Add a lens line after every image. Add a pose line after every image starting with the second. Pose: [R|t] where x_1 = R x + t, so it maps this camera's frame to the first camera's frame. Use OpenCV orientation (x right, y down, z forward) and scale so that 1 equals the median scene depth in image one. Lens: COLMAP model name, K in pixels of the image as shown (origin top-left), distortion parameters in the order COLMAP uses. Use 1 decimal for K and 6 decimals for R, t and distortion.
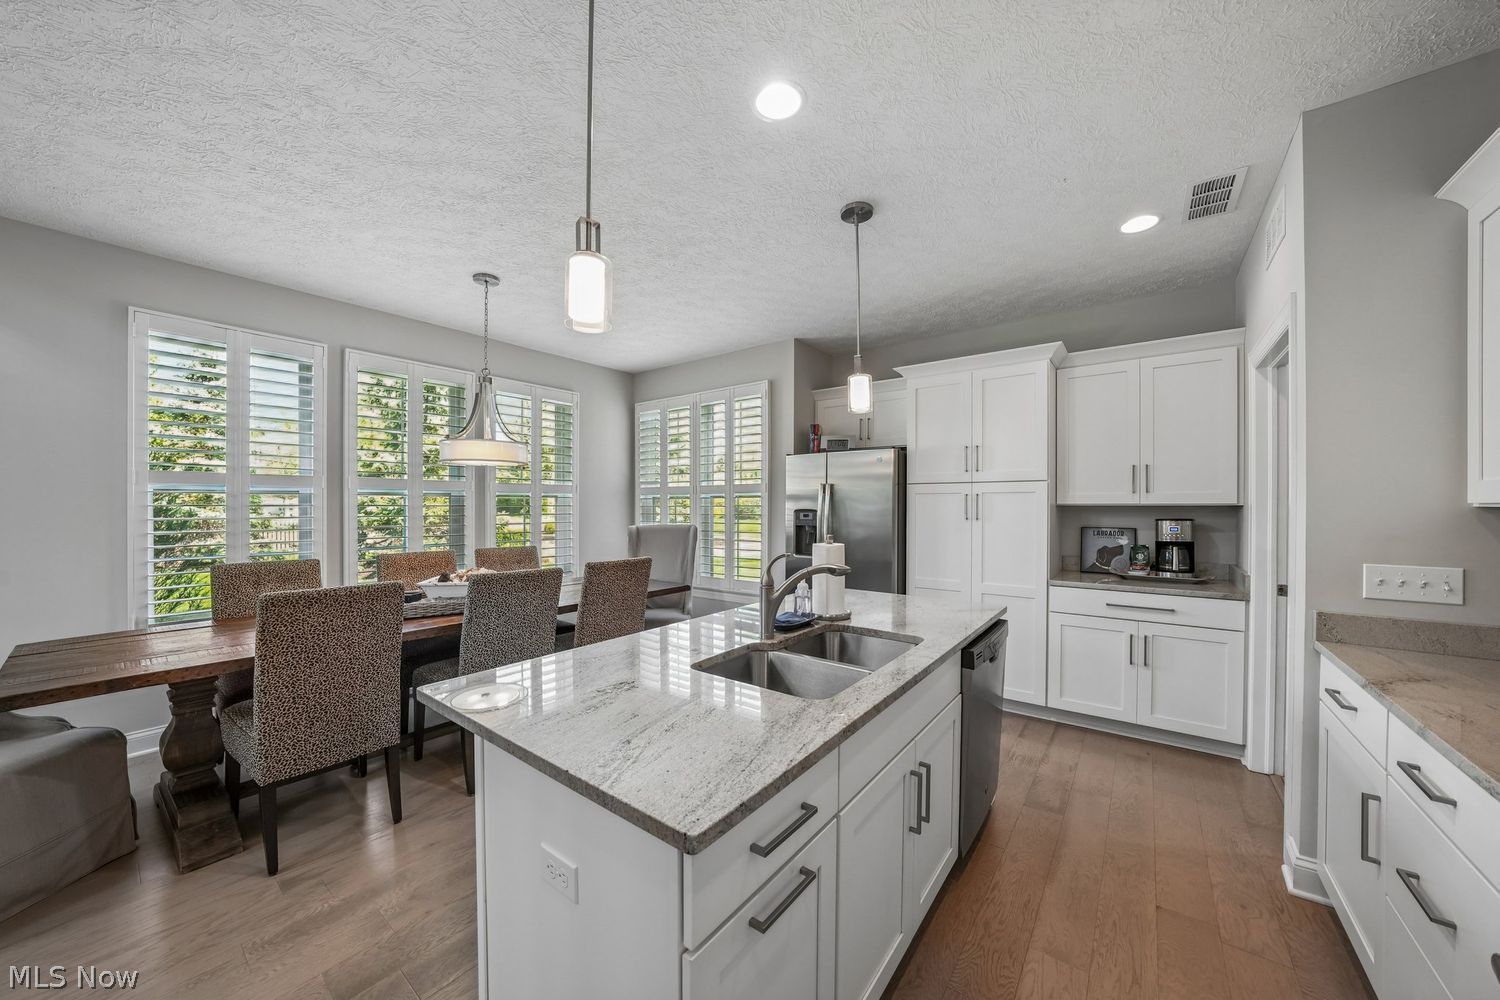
lens RADIAL K [[520.9, 0, 750.0], [0, 520.9, 500.0], [0, 0, 1]] dist [-0.026822, 0.006199]
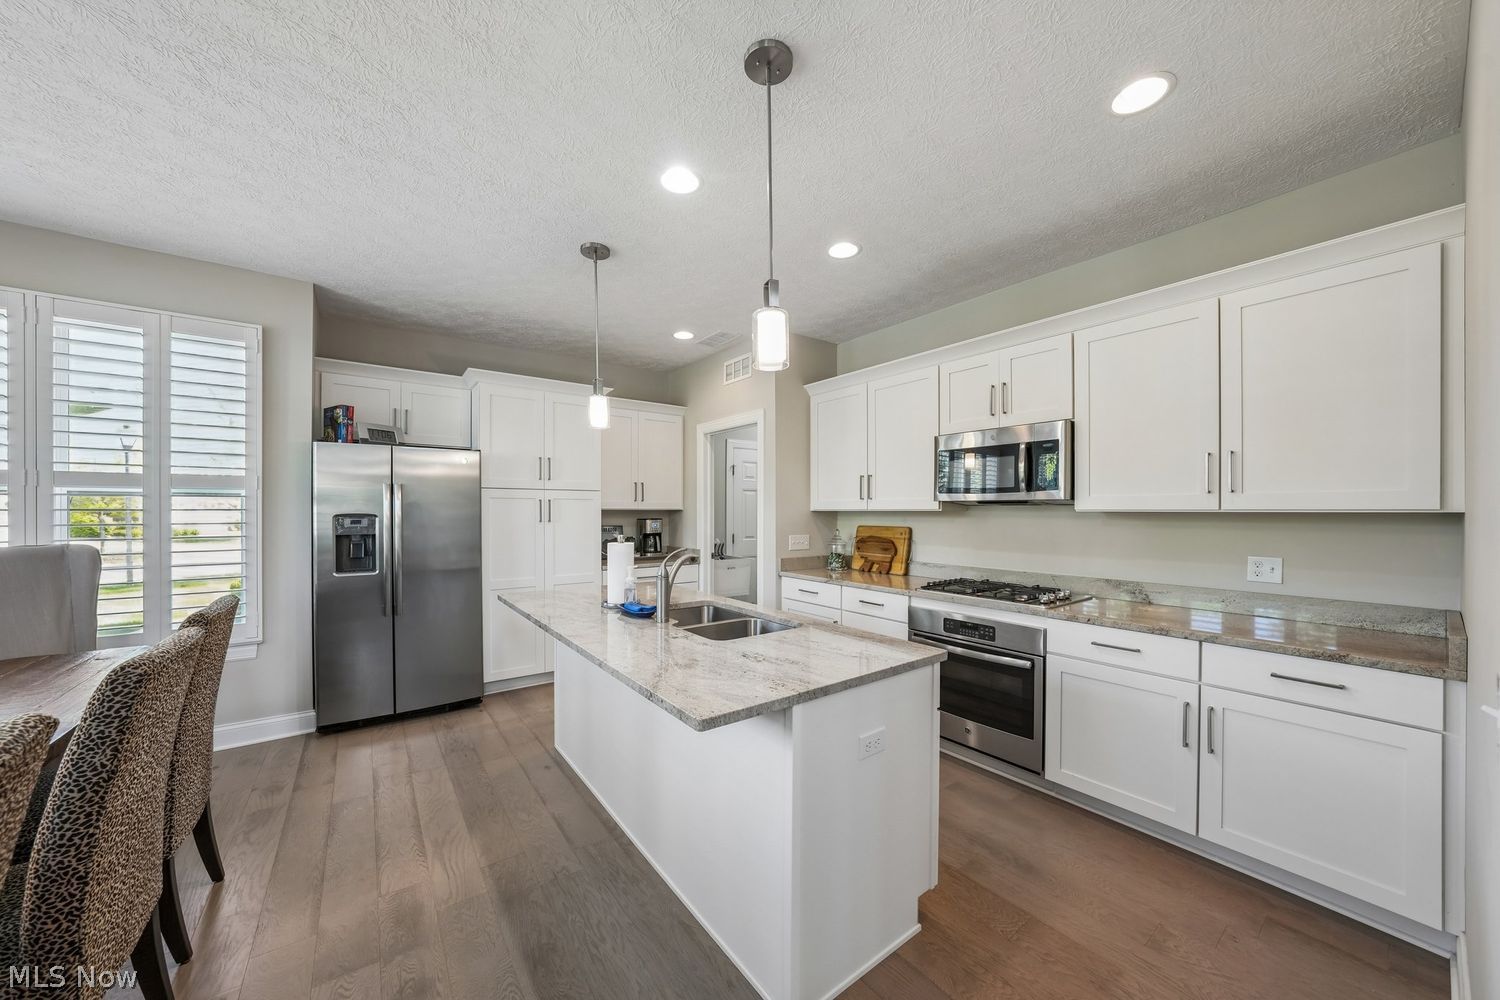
lens RADIAL K [[520.9, 0, 750.0], [0, 520.9, 500.0], [0, 0, 1]] dist [-0.026822, 0.006199]
pose [[0.285792, 0.018354, 0.958116, -0.476900], [-0.013992, 0.999790, -0.014978, 0.000008], [-0.958190, -0.009125, 0.285989, 0.211556]]
